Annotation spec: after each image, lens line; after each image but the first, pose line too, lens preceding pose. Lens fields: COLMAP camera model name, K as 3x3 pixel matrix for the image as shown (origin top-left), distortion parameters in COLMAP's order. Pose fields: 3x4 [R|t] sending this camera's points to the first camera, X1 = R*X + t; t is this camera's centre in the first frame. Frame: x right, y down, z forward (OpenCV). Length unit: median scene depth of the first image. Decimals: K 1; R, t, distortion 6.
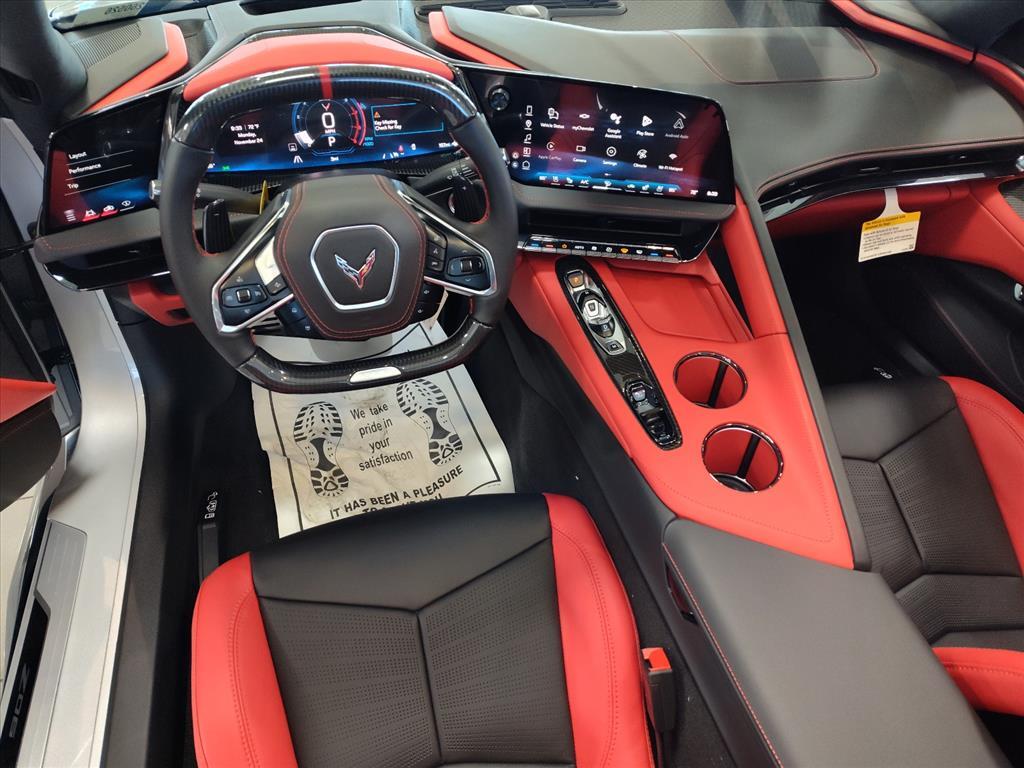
lens RADIAL K [[680.5, 0, 512.0], [0, 680.5, 384.0], [0, 0, 1]] dist [0.029547, -0.006137]
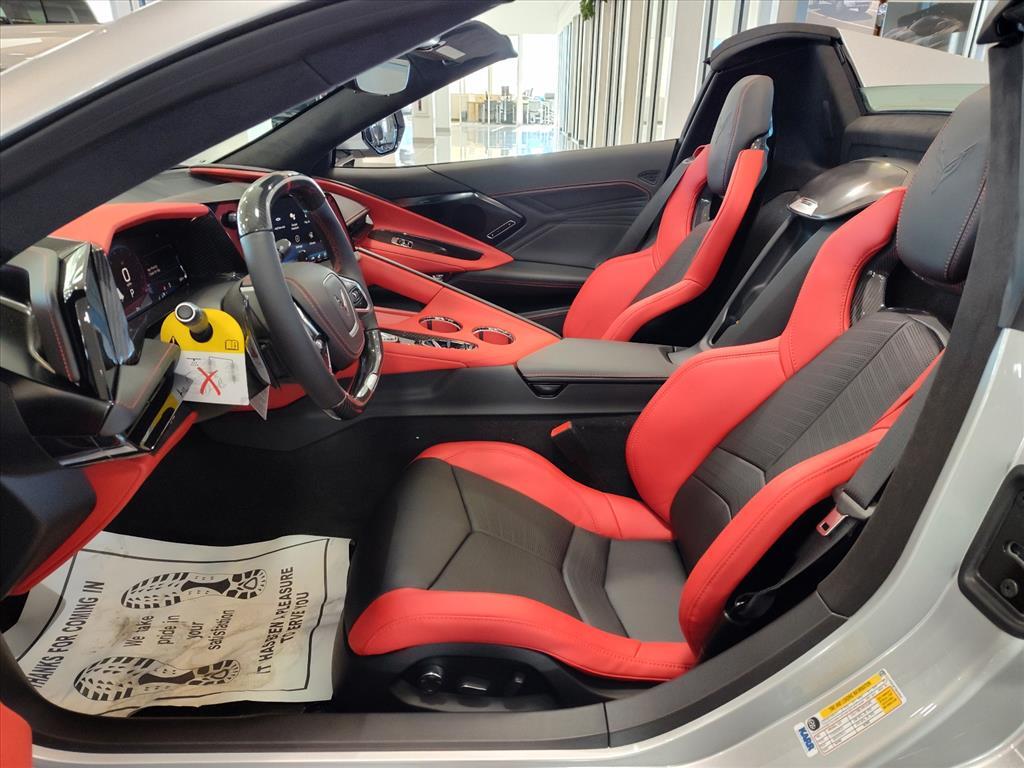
lens RADIAL K [[680.5, 0, 512.0], [0, 680.5, 384.0], [0, 0, 1]] dist [0.029547, -0.006137]
pose [[0.263117, -0.393627, 0.880810, -1.117264], [0.650823, 0.746372, 0.139133, -0.012792], [-0.712179, 0.536644, 0.452565, 0.175590]]
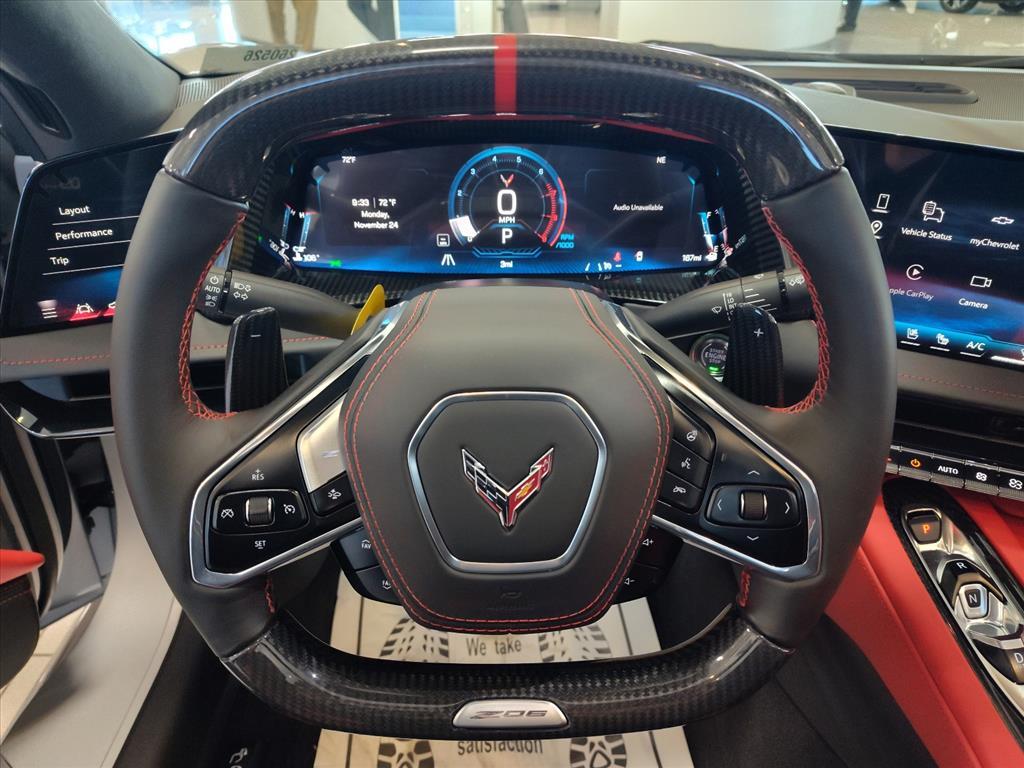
lens RADIAL K [[700.8, 0, 512.0], [0, 700.8, 384.0], [0, 0, 1]] dist [0.033856, -0.057058]
pose [[0.966101, 0.122030, -0.227501, -0.103675], [-0.164645, 0.969997, -0.178878, -0.120218], [0.198846, 0.210271, 0.957207, 0.443652]]
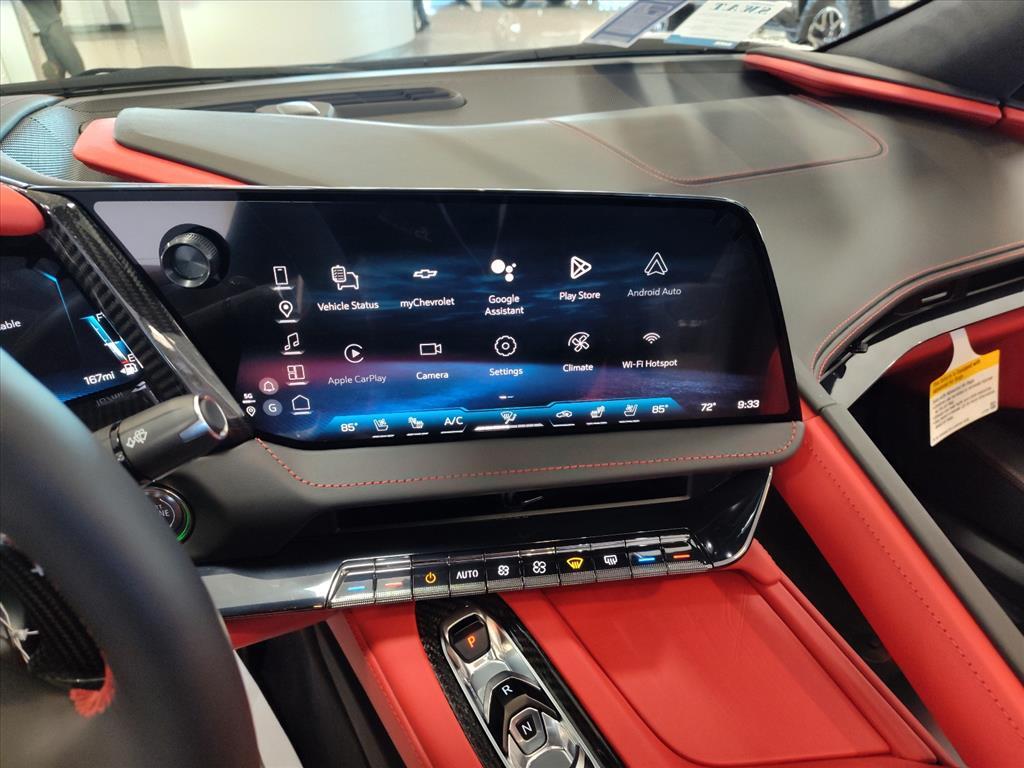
lens RADIAL K [[700.8, 0, 512.0], [0, 700.8, 384.0], [0, 0, 1]] dist [0.033856, -0.057058]
pose [[0.970018, -0.153723, 0.188241, 0.065291], [0.188565, 0.964689, -0.183896, -0.235188], [-0.153325, 0.213878, 0.964753, 0.586573]]
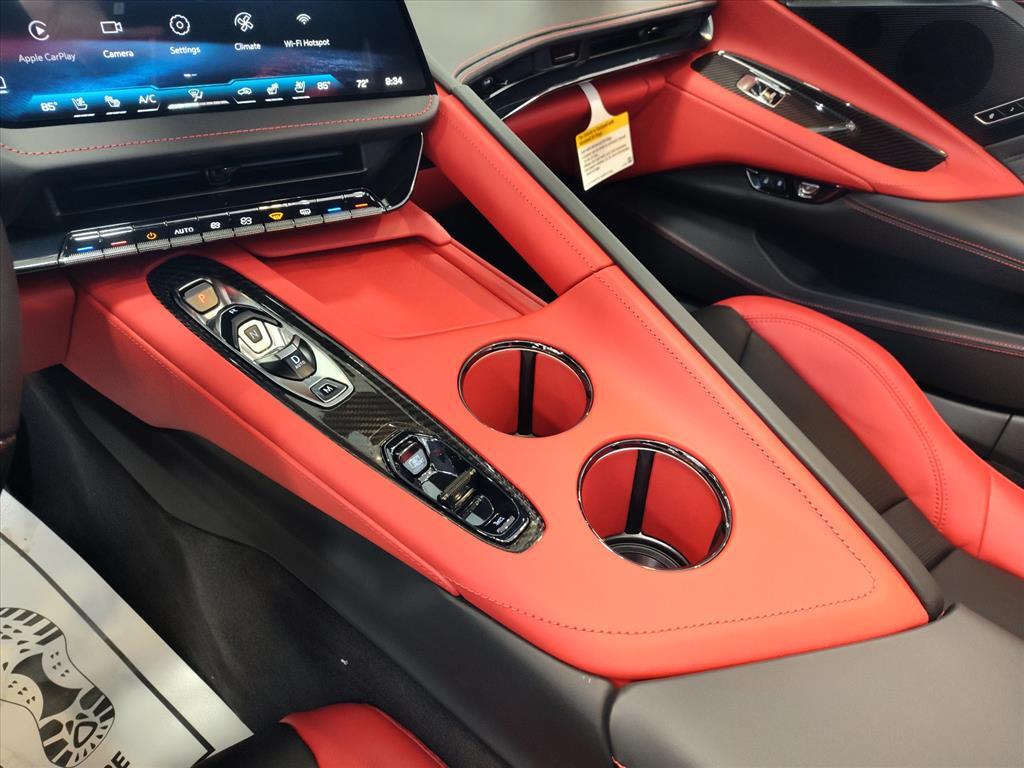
lens RADIAL K [[715.9, 0, 512.0], [0, 715.9, 384.0], [0, 0, 1]] dist [-0.008245, 0.000787]
pose [[0.835688, -0.324260, 0.443262, 0.032611], [0.365814, 0.930646, -0.008878, -0.005654], [-0.409641, 0.169571, 0.896348, 0.472355]]
